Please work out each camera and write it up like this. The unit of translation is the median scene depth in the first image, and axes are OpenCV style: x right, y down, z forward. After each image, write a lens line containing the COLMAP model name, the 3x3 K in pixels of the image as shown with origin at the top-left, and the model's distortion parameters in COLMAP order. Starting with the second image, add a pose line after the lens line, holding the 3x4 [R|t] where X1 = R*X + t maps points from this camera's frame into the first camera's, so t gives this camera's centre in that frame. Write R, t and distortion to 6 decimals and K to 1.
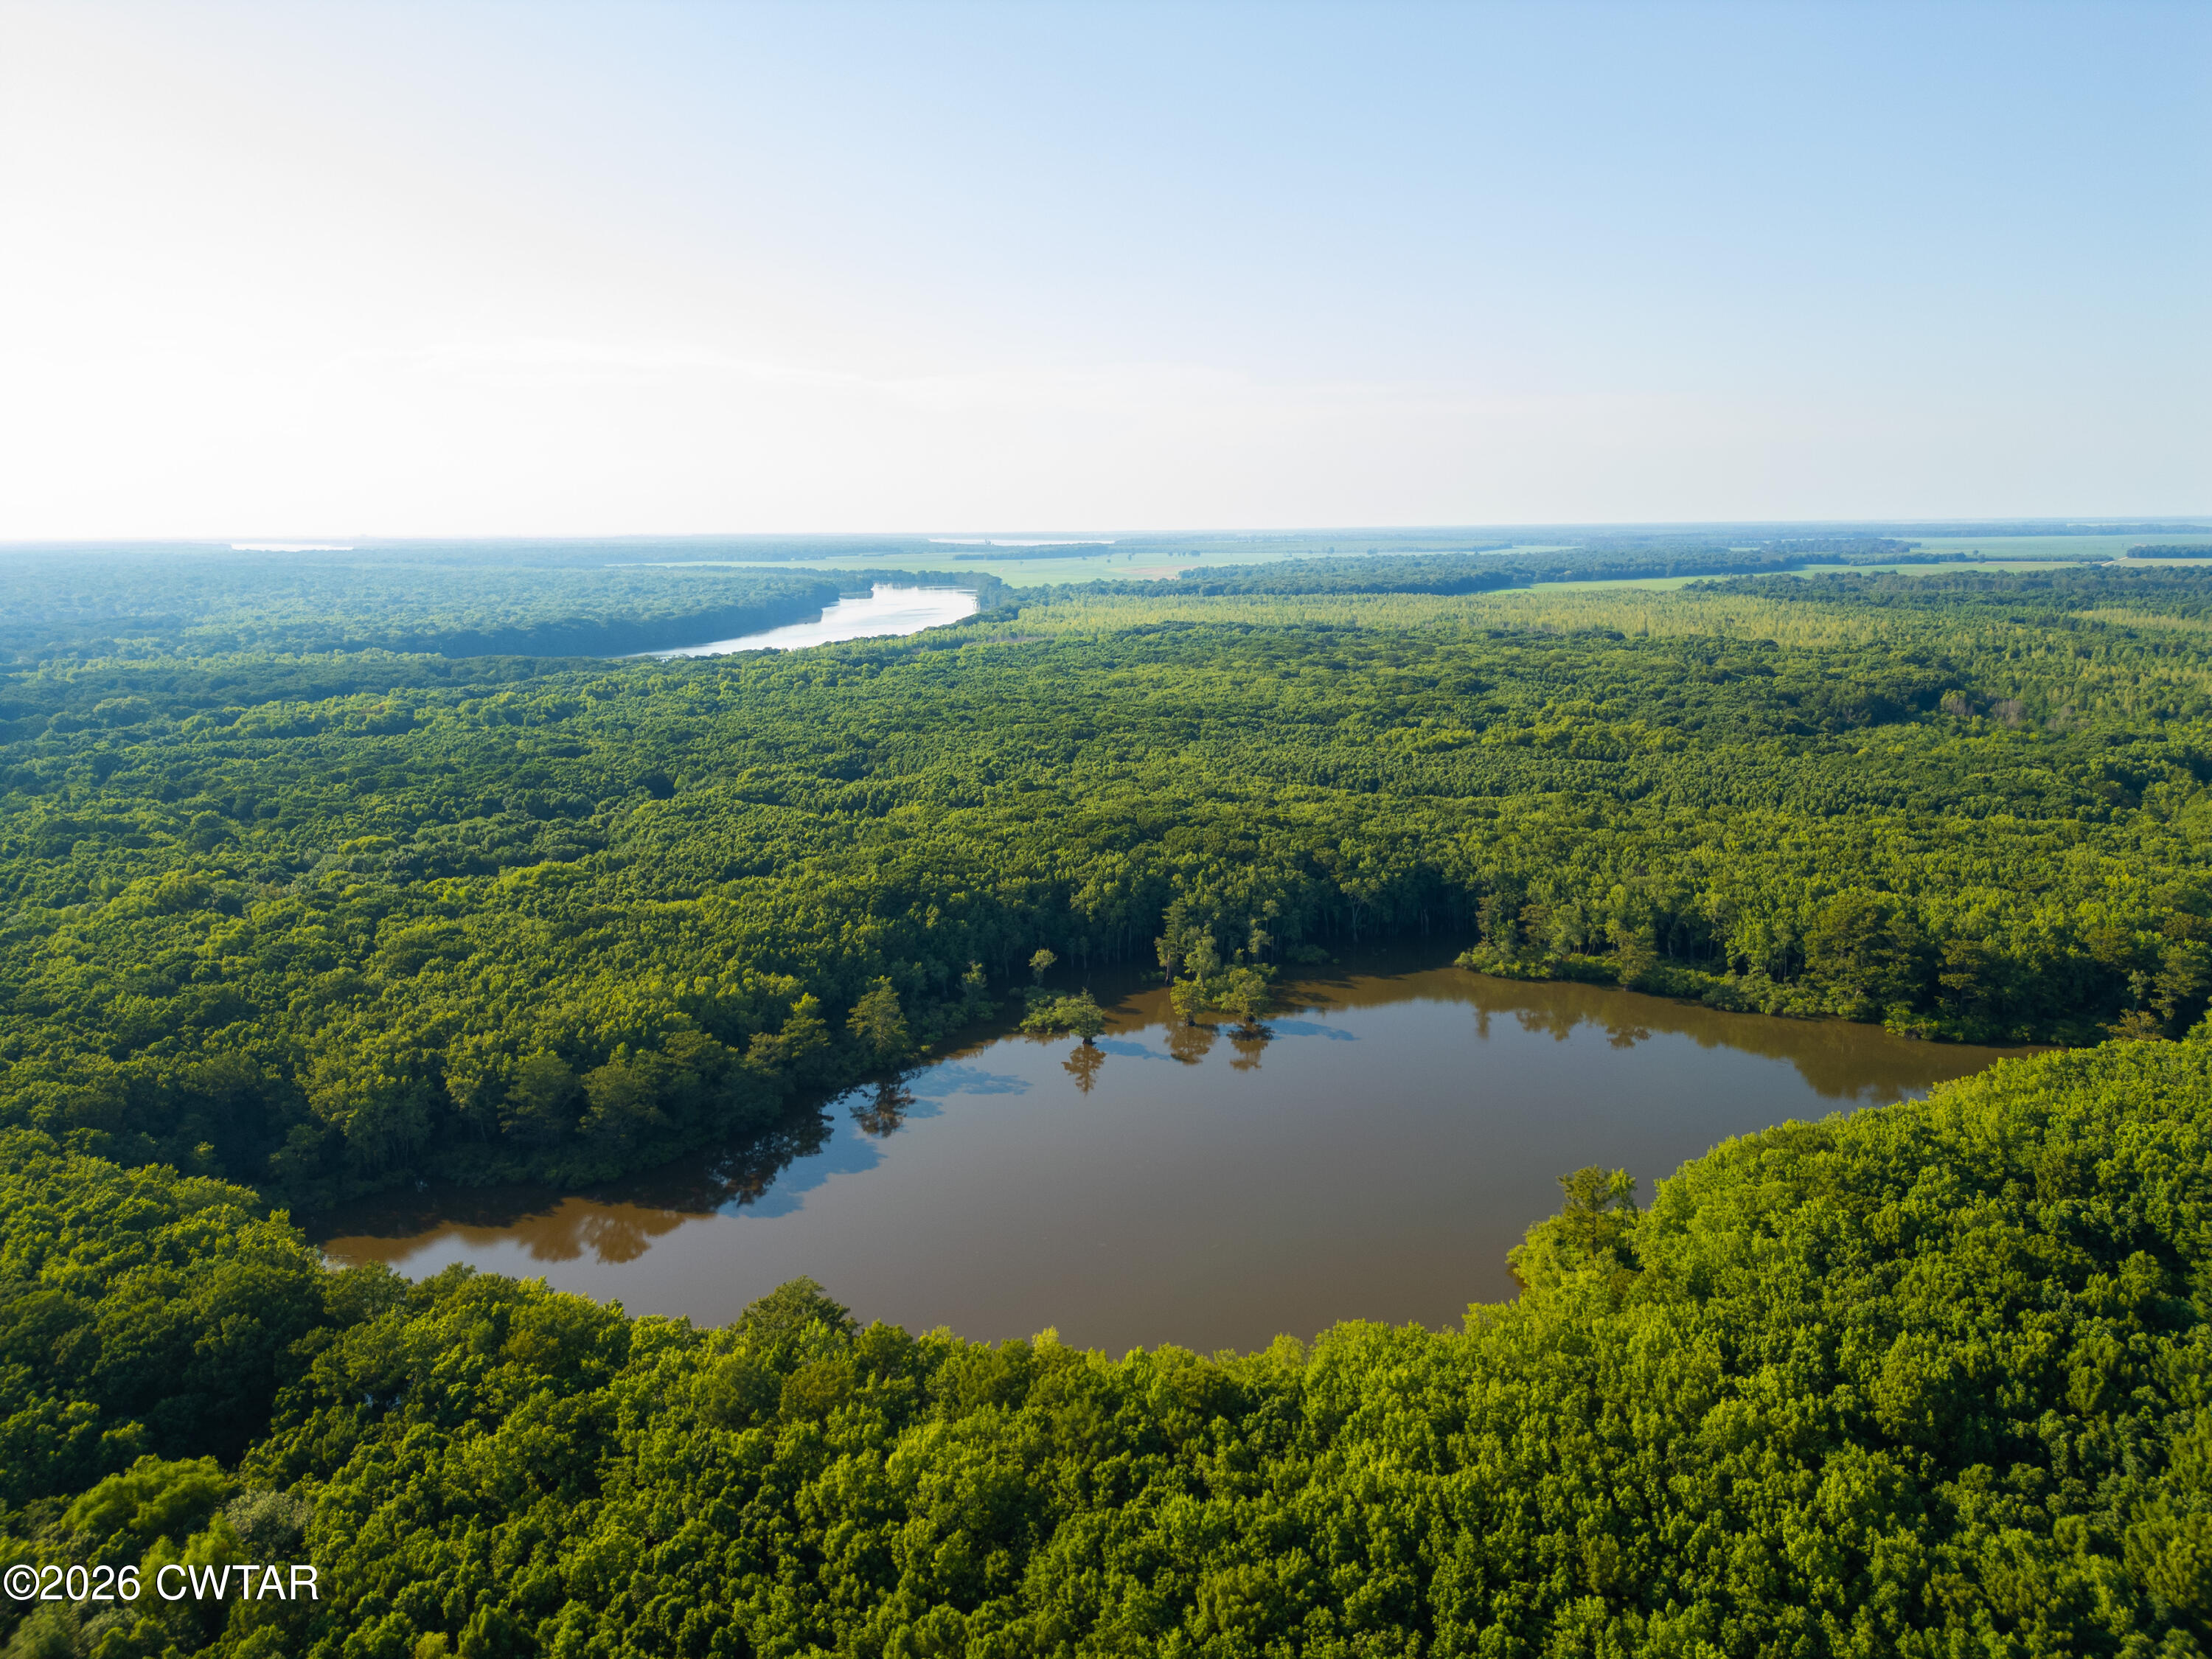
lens RADIAL K [[1547.0, 0, 1106.0], [0, 1547.0, 829.5], [0, 0, 1]] dist [0.066207, -0.057339]
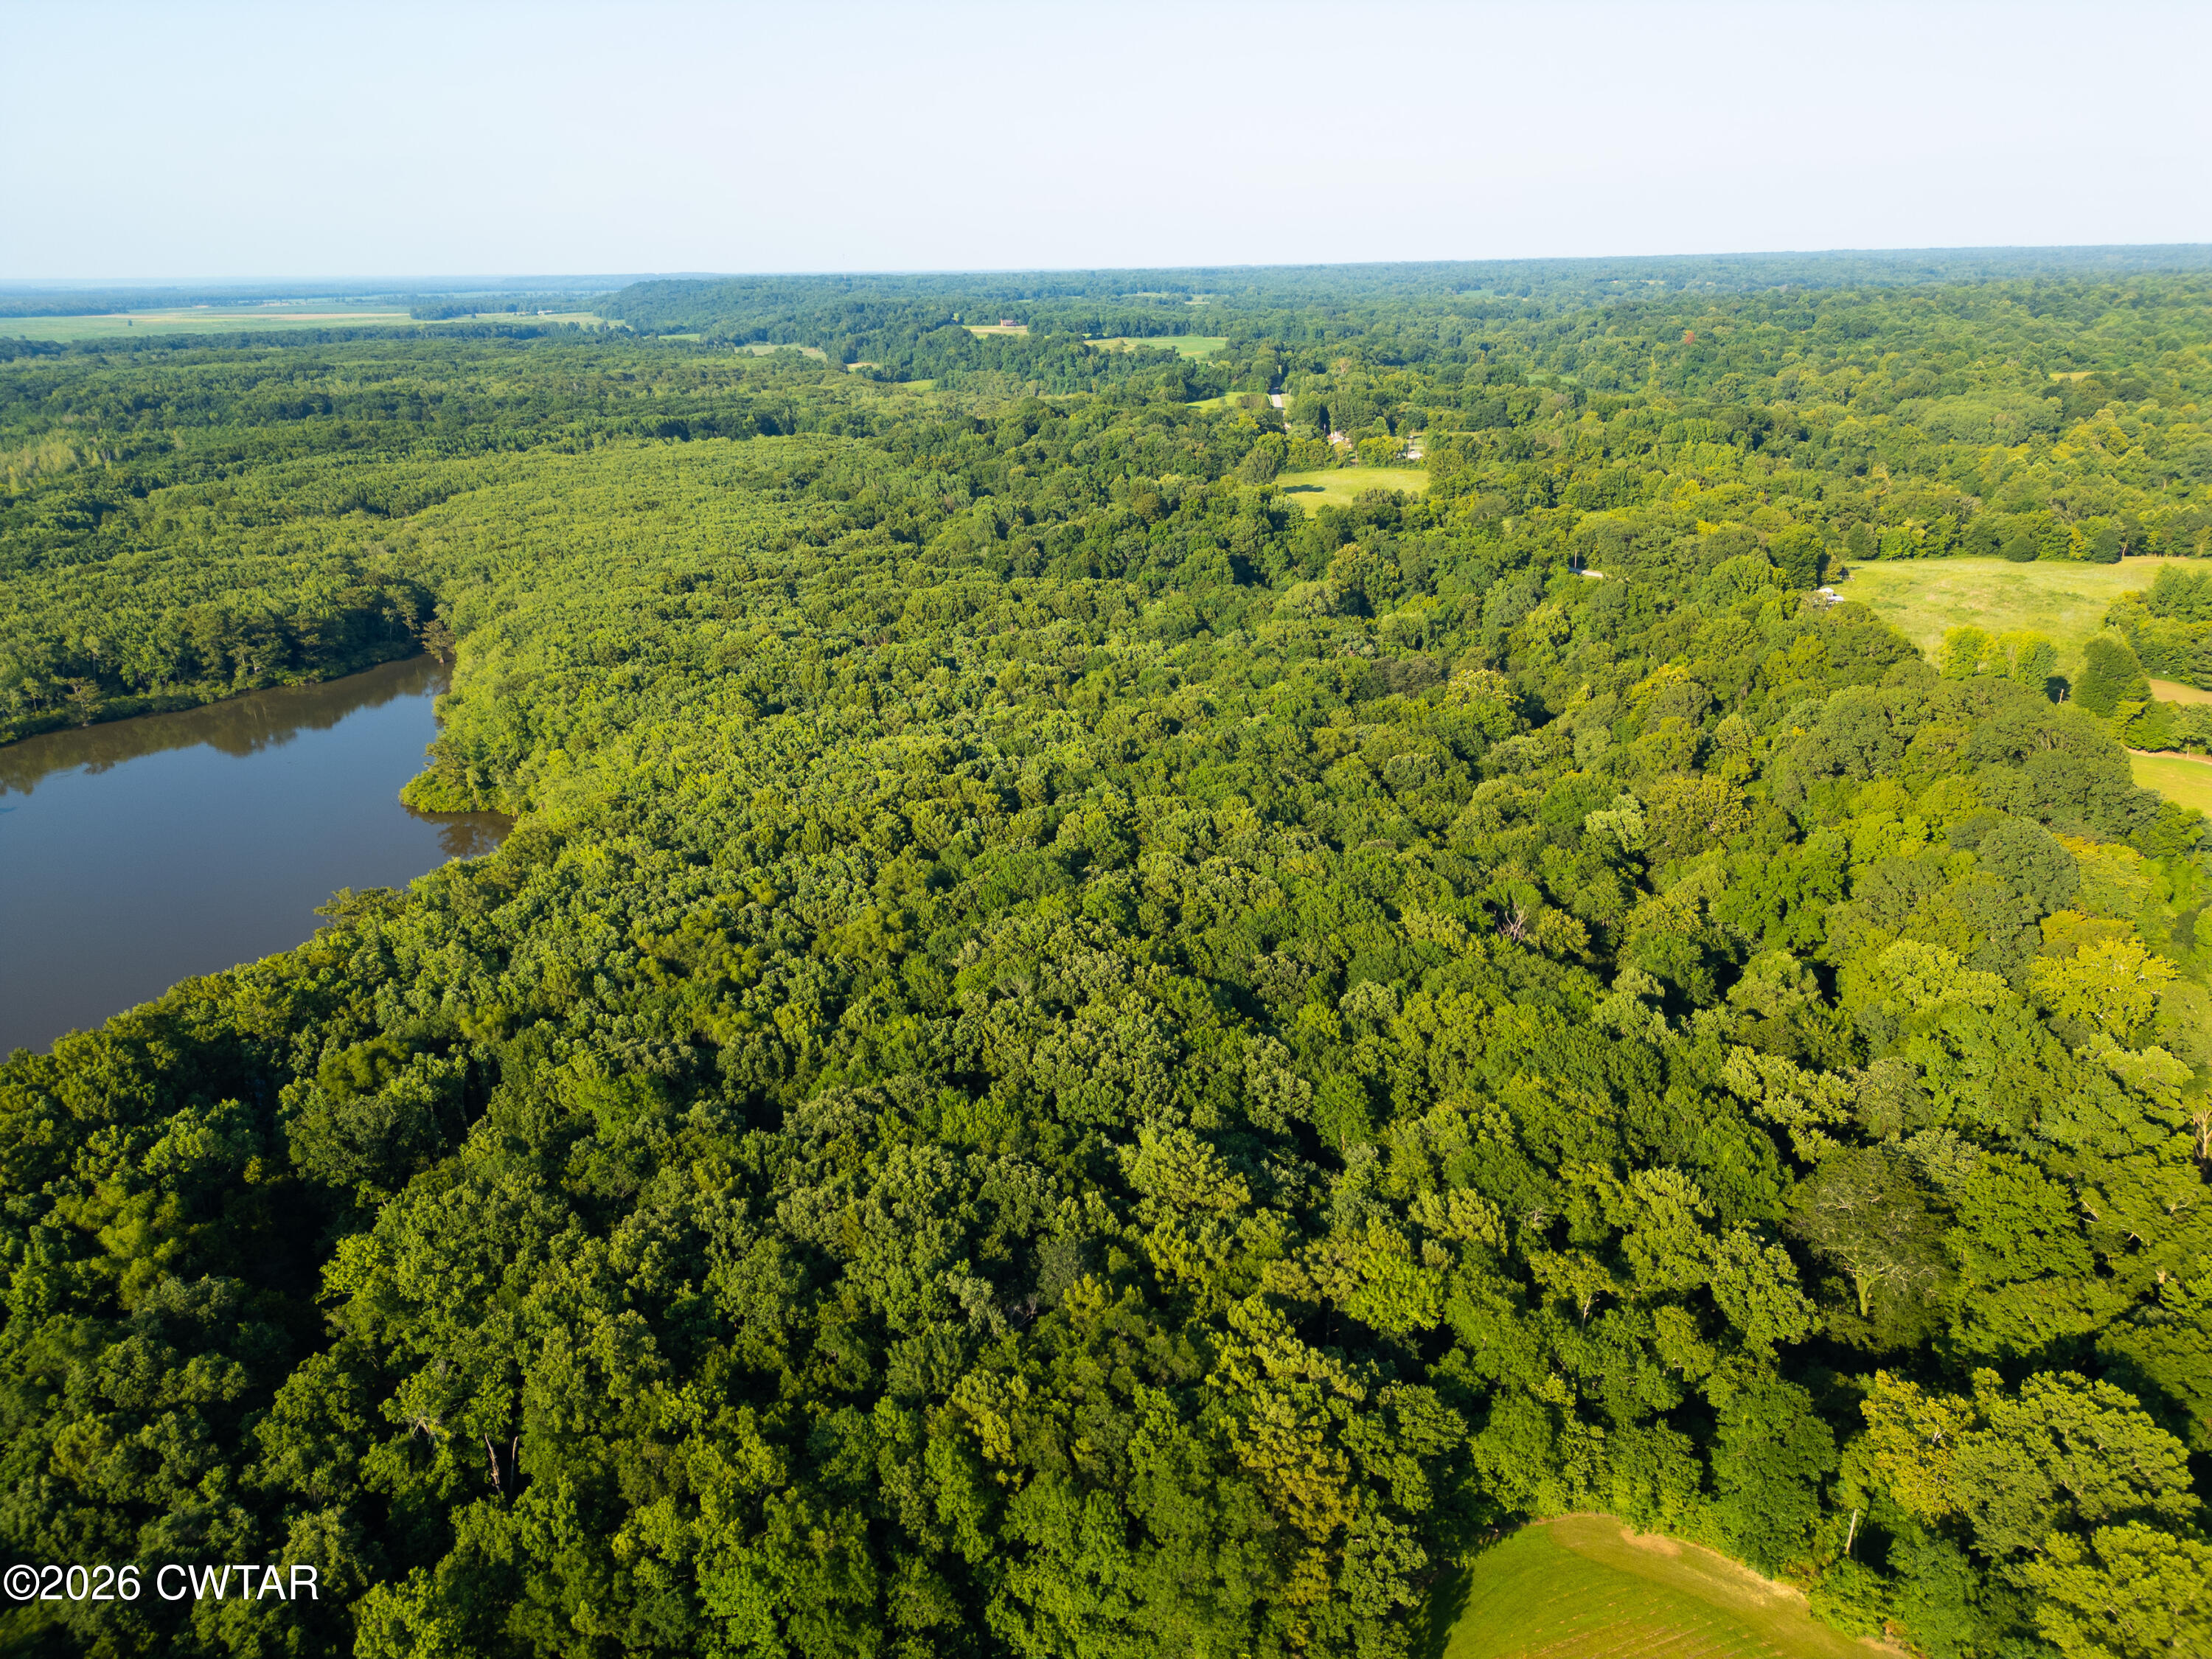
lens RADIAL K [[1563.0, 0, 1106.0], [0, 1563.0, 829.5], [0, 0, 1]] dist [0.086892, -0.085211]
pose [[0.134896, -0.334397, 0.932728, -0.735822], [0.207100, 0.930057, 0.303487, -0.033429], [-0.968975, 0.152229, 0.194715, 0.012479]]
